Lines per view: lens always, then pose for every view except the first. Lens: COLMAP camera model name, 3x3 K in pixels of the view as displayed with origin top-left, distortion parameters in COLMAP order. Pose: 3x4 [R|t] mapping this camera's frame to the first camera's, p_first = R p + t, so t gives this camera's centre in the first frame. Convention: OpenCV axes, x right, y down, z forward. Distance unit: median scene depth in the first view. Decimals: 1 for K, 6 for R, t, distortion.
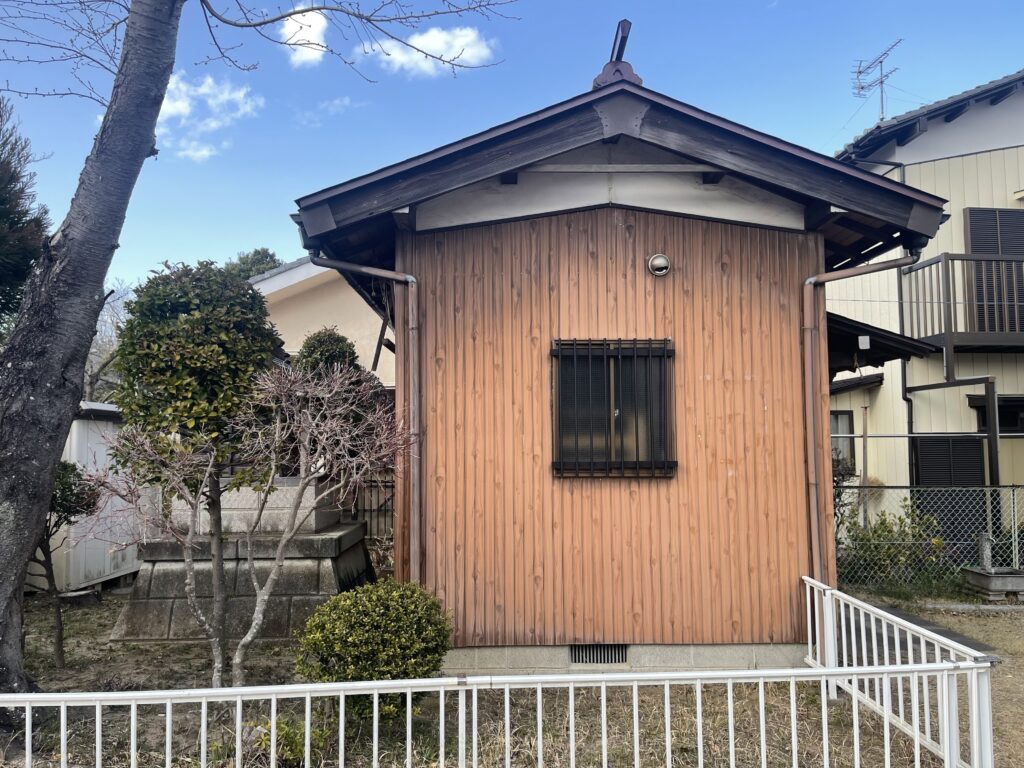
lens RADIAL K [[767.9, 0, 510.7], [0, 767.9, 393.5], [0, 0, 1]] dist [0.064142, -0.067992]
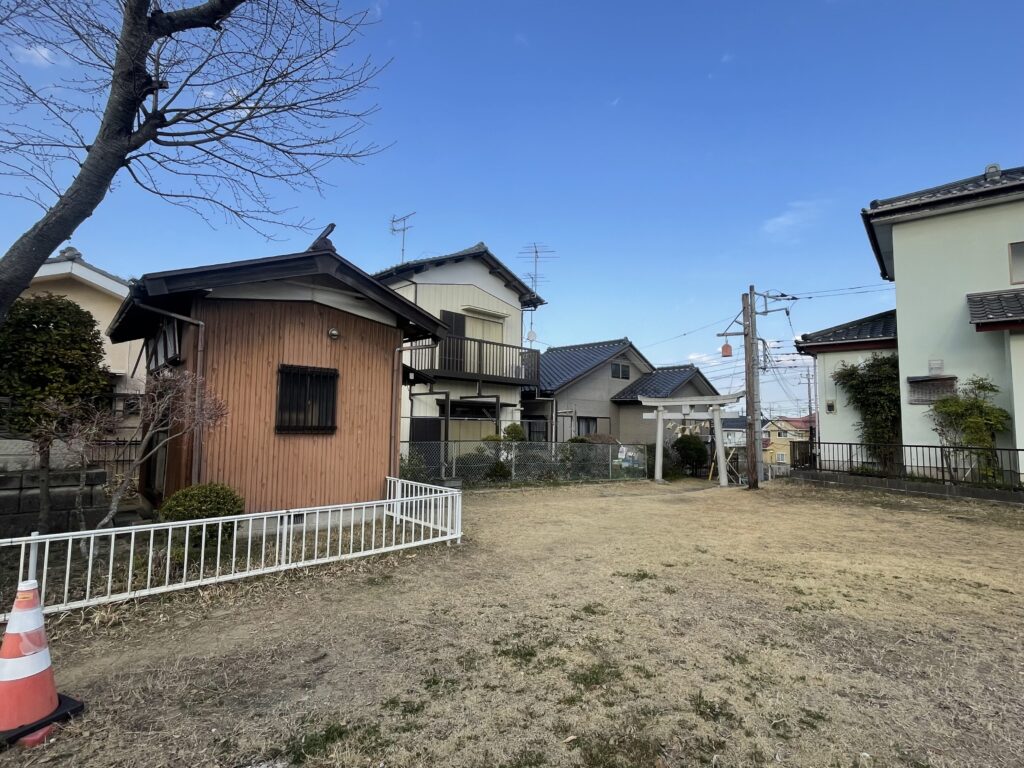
lens RADIAL K [[503.2, 0, 510.6], [0, 503.2, 383.0], [0, 0, 1]] dist [-0.027959, -0.000697]
pose [[0.759718, 0.071031, 0.646361, -0.323868], [-0.063558, 0.997368, -0.034901, -0.013931], [-0.647139, -0.014567, 0.762233, -0.372166]]
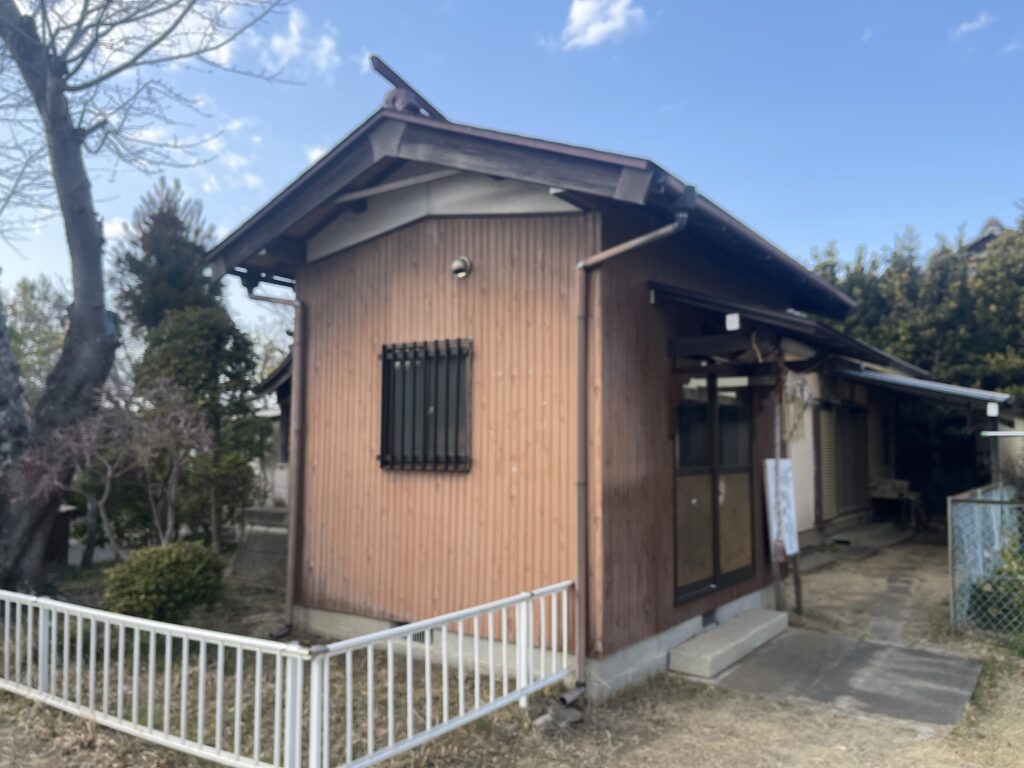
lens RADIAL K [[767.9, 0, 511.9], [0, 767.9, 388.4], [0, 0, 1]] dist [0.064142, -0.067992]
pose [[0.814198, -0.031473, -0.579734, 0.853355], [0.028535, 0.999492, -0.014186, 0.013231], [0.579886, -0.004993, 0.814683, 0.195930]]
